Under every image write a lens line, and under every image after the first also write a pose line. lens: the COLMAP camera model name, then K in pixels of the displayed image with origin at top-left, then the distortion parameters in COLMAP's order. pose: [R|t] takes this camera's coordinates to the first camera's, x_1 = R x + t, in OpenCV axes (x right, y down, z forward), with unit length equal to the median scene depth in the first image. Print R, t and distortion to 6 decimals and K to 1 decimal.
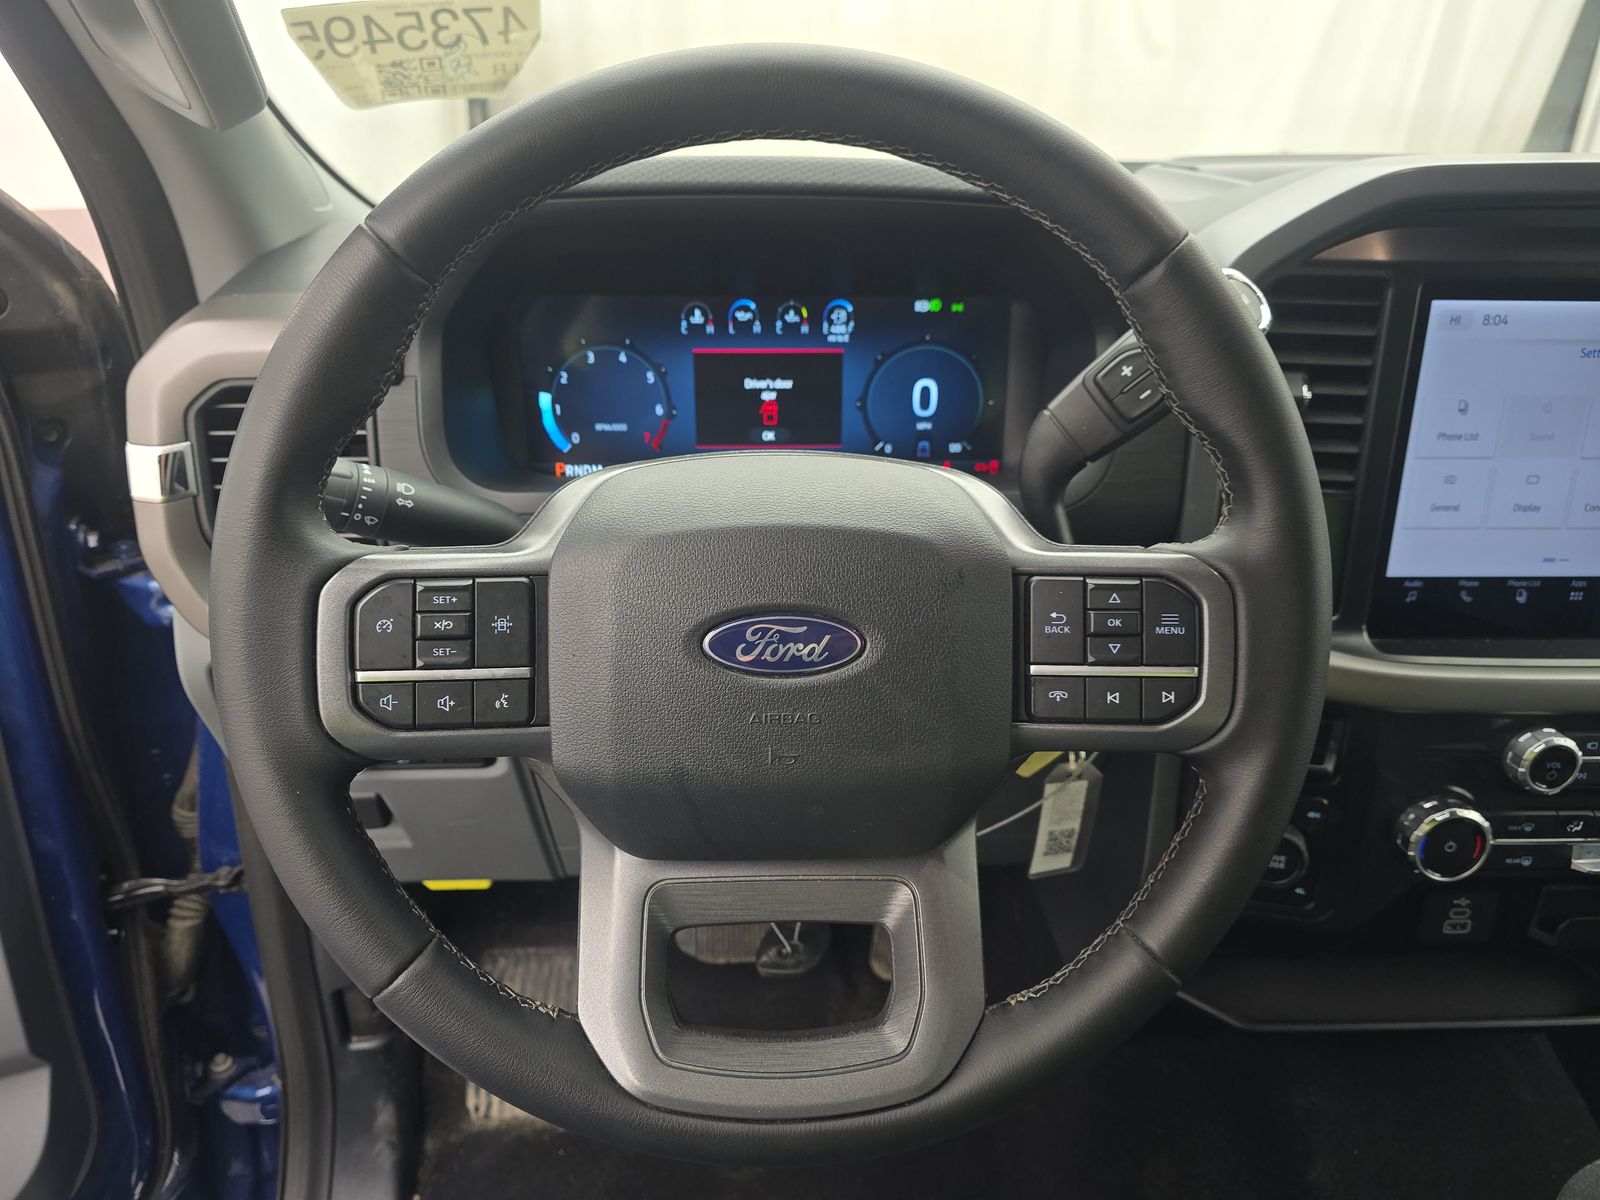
lens RADIAL K [[1093.8, 0, 800.0], [0, 1093.8, 600.0], [0, 0, 1]] dist [0.033700, -0.031608]
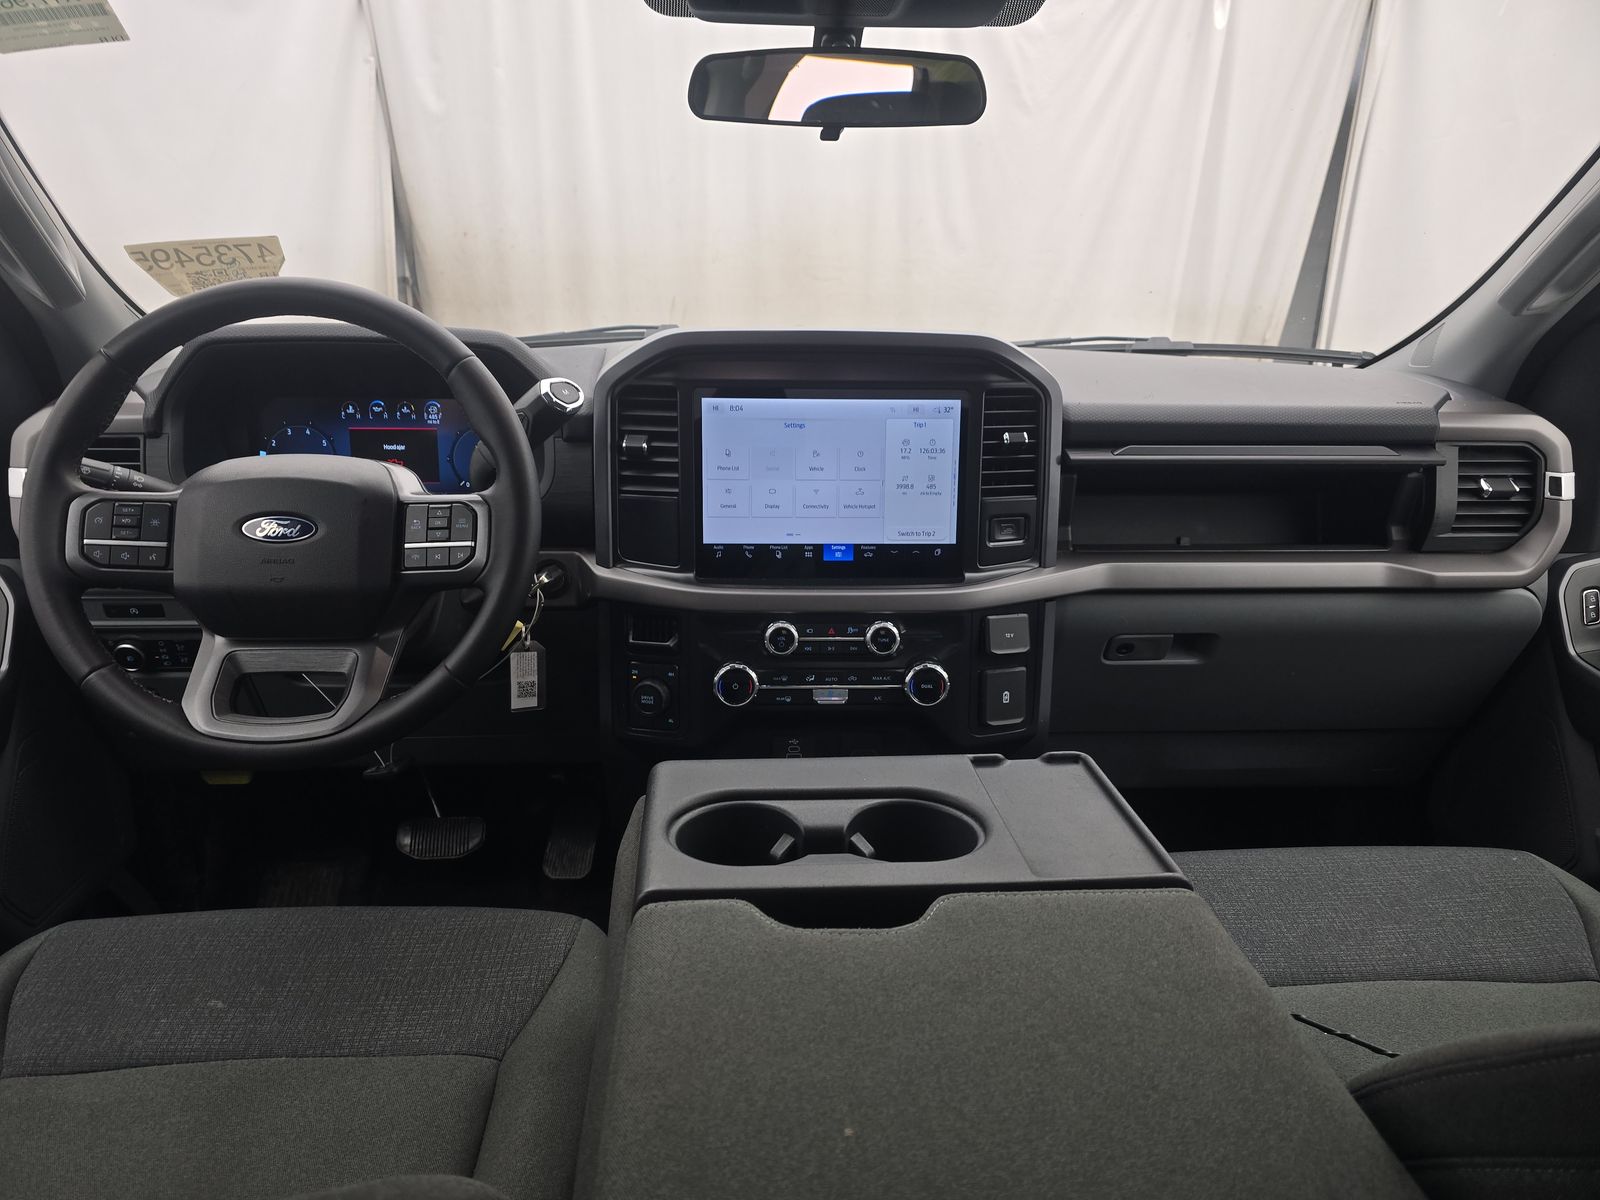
lens RADIAL K [[1070.3, 0, 800.0], [0, 1070.3, 600.0], [0, 0, 1]] dist [0.052859, -0.043959]
pose [[0.999680, -0.002703, 0.025146, 0.663634], [0.006081, 0.990793, -0.135251, 0.327273], [-0.024549, 0.135360, 0.990492, -0.806681]]
